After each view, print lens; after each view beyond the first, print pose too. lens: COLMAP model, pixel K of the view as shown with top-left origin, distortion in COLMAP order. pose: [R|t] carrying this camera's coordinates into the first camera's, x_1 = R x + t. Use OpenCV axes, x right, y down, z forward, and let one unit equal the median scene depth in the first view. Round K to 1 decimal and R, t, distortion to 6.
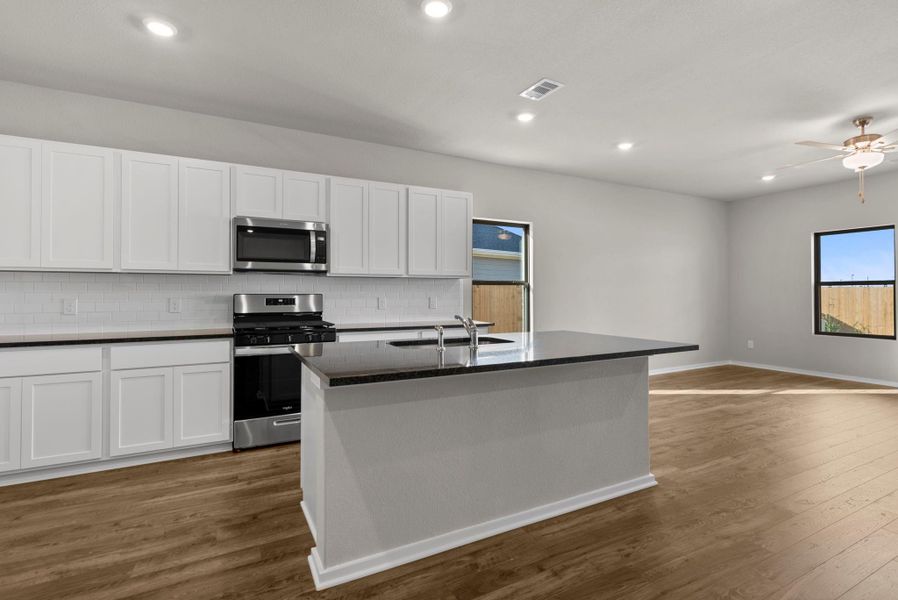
lens RADIAL K [[419.2, 0, 443.2], [0, 419.2, 290.8], [0, 0, 1]] dist [-0.002012, 0.001353]
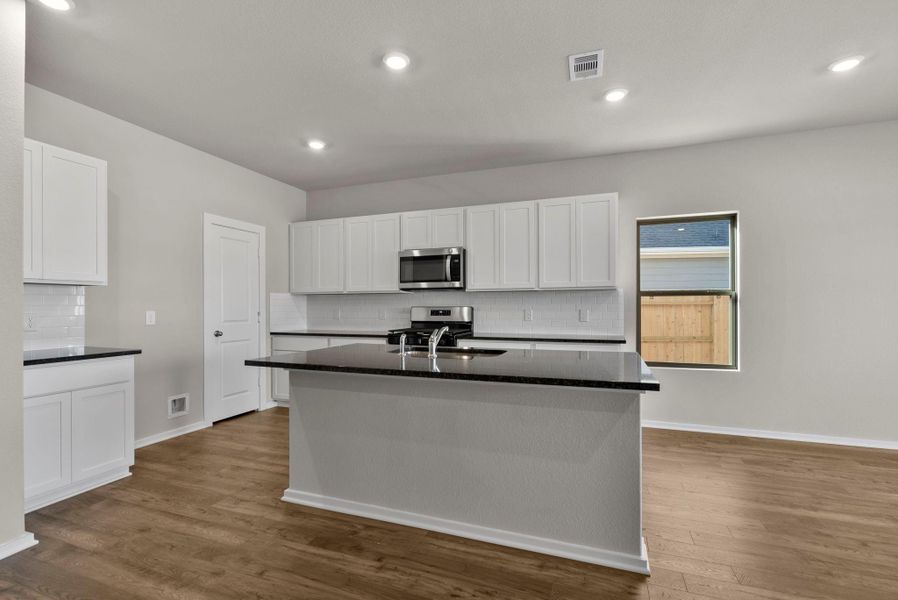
lens RADIAL K [[395.0, 0, 453.4], [0, 395.0, 309.1], [0, 0, 1]] dist [-0.004829, -0.000639]
pose [[0.688462, 0.004671, -0.725258, 0.606967], [0.007196, 0.999886, 0.013270, -0.000960], [0.725237, -0.014355, 0.688350, 0.241128]]
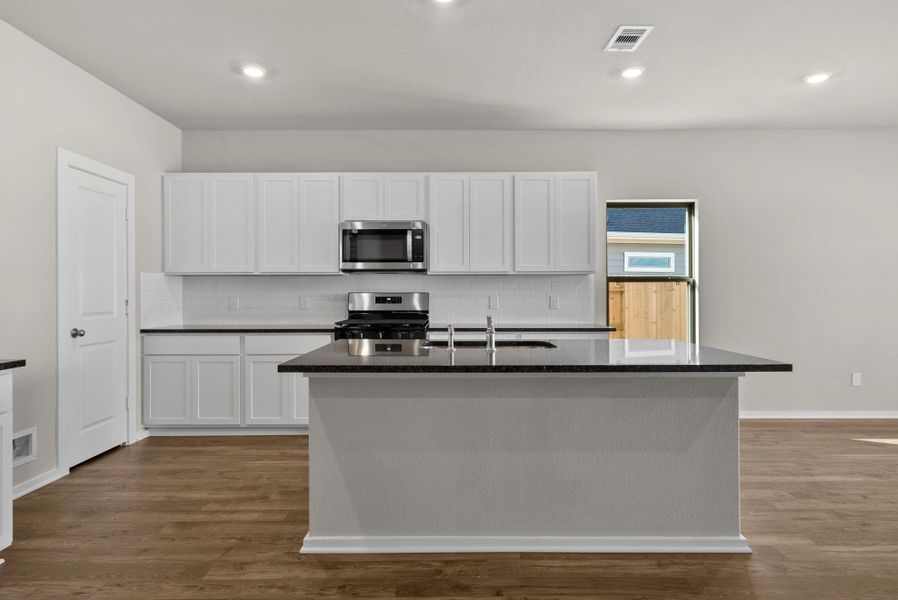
lens RADIAL K [[479.0, 0, 448.2], [0, 479.0, 296.5], [0, 0, 1]] dist [0.003327, -0.000211]
pose [[0.891590, 0.003270, -0.452832, 0.331941], [0.004019, 0.999877, 0.015134, -0.000195], [0.452826, -0.015314, 0.891467, 0.014737]]
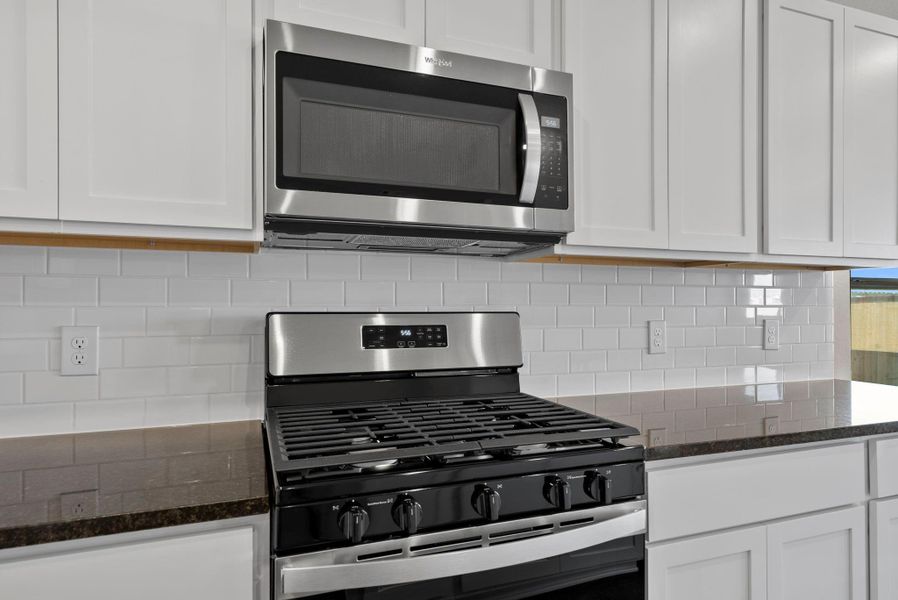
lens RADIAL K [[543.8, 0, 454.4], [0, 543.8, 306.7], [0, 0, 1]] dist [0.008073, 0.000474]
pose [[0.992614, 0.003584, -0.121263, -0.361763], [-0.002617, 0.999964, 0.008127, 0.000111], [0.121288, -0.007750, 0.992587, 0.713913]]
